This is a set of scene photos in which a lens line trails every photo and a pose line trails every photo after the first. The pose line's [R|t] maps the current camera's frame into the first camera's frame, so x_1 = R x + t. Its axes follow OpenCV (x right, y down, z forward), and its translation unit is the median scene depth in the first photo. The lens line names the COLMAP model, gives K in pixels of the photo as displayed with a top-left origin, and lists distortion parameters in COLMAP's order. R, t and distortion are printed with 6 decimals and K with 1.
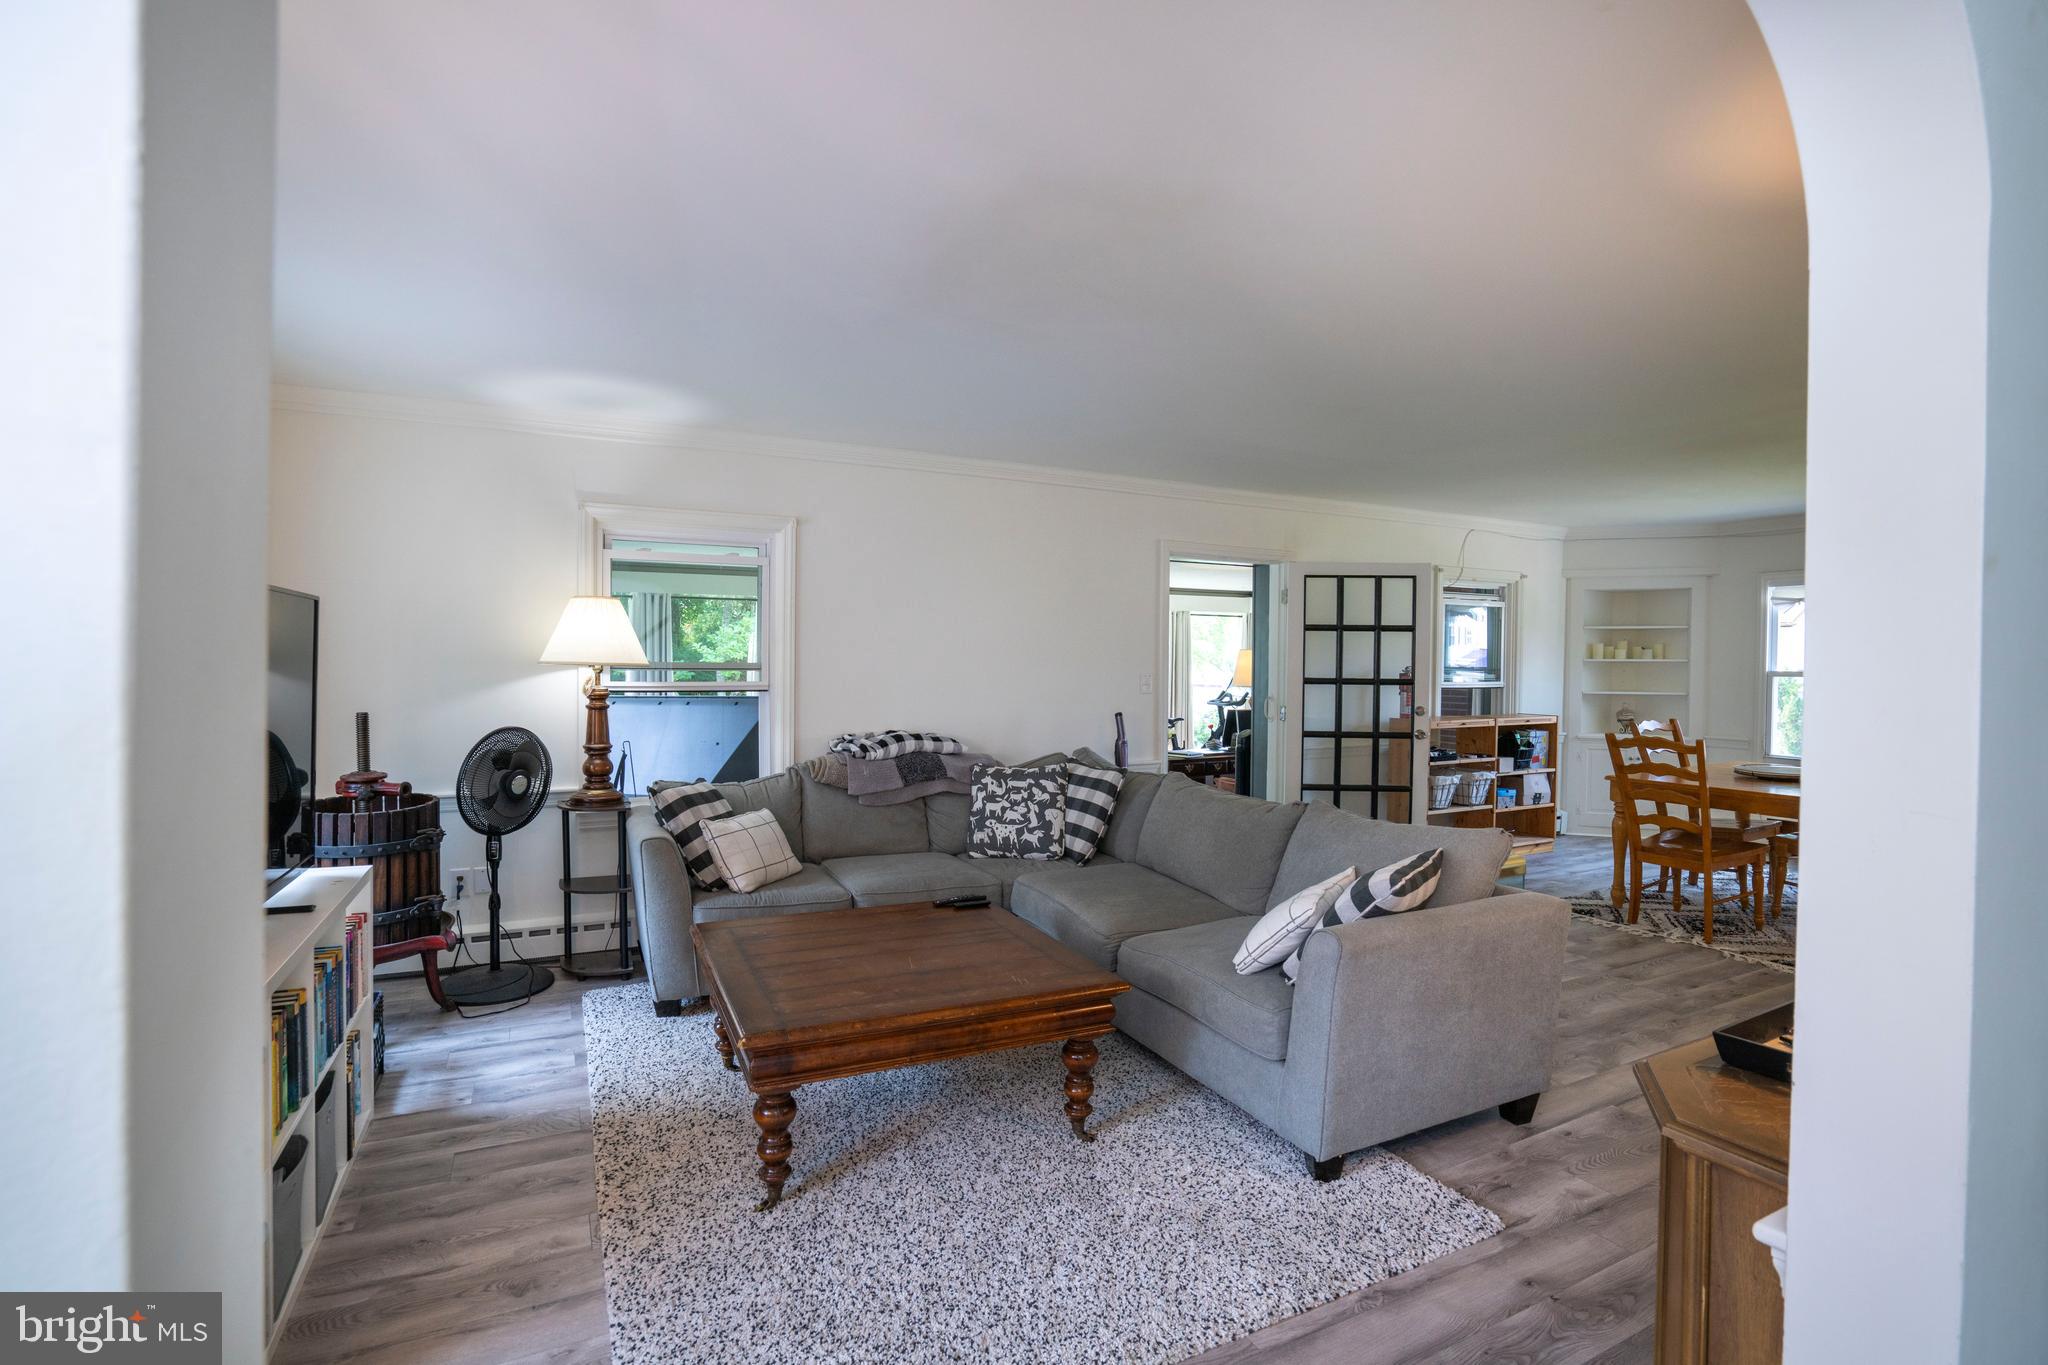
lens RADIAL K [[939.4, 0, 1033.9], [0, 939.4, 688.6], [0, 0, 1]] dist [-0.035354, 0.008390]
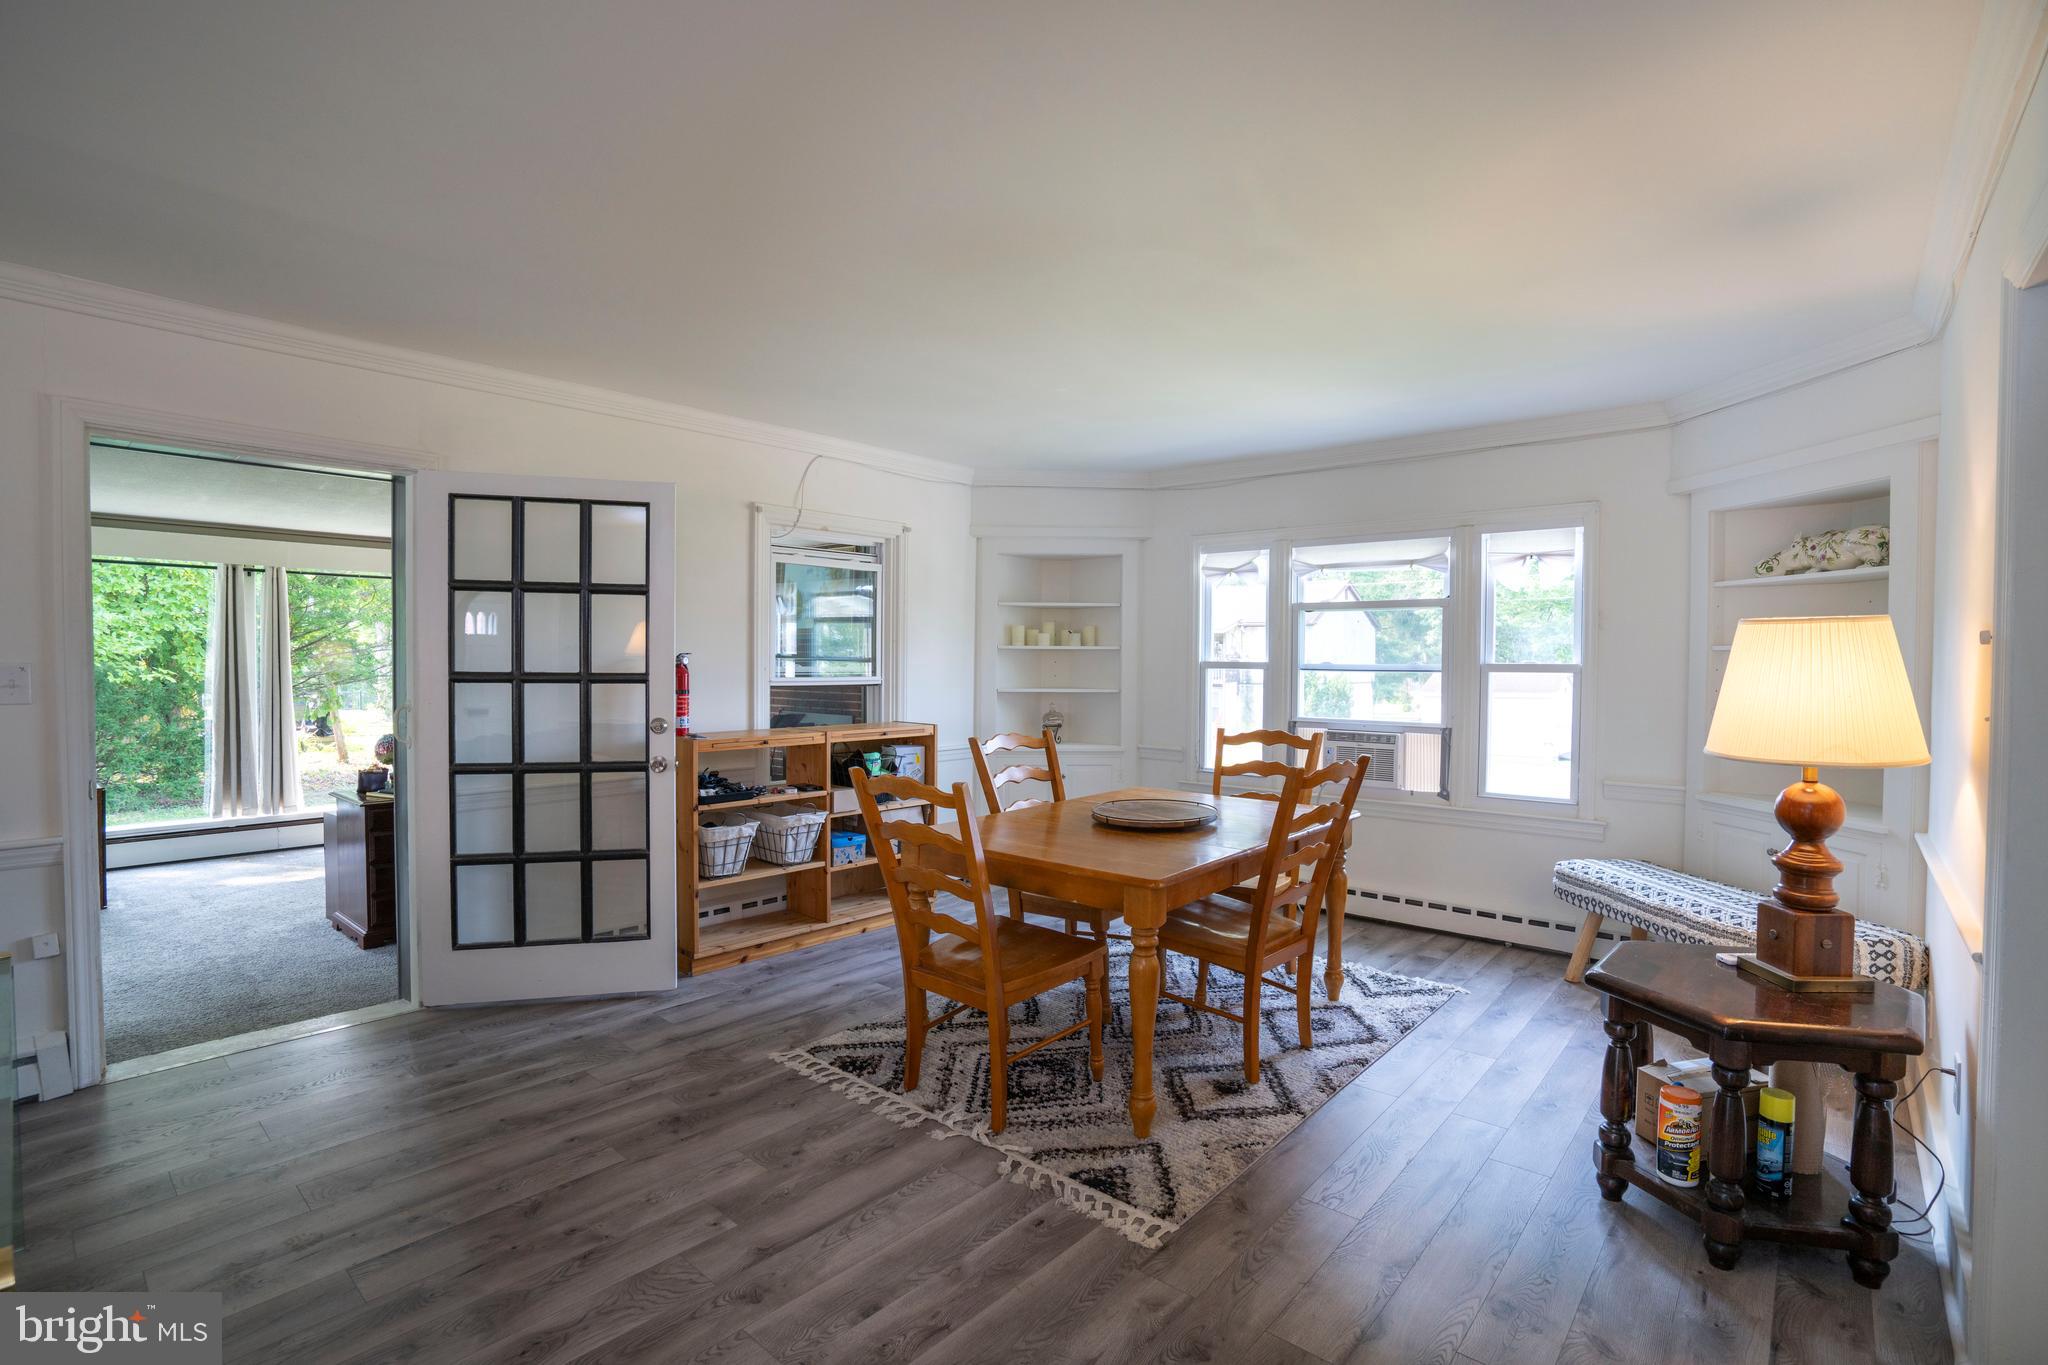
lens RADIAL K [[939.4, 0, 1017.5], [0, 939.4, 676.6], [0, 0, 1]] dist [-0.035354, 0.008390]
pose [[0.936735, -0.004041, 0.350015, 0.387933], [0.005846, 0.999975, -0.004100, -0.003899], [-0.349990, 0.005887, 0.936735, 0.322234]]
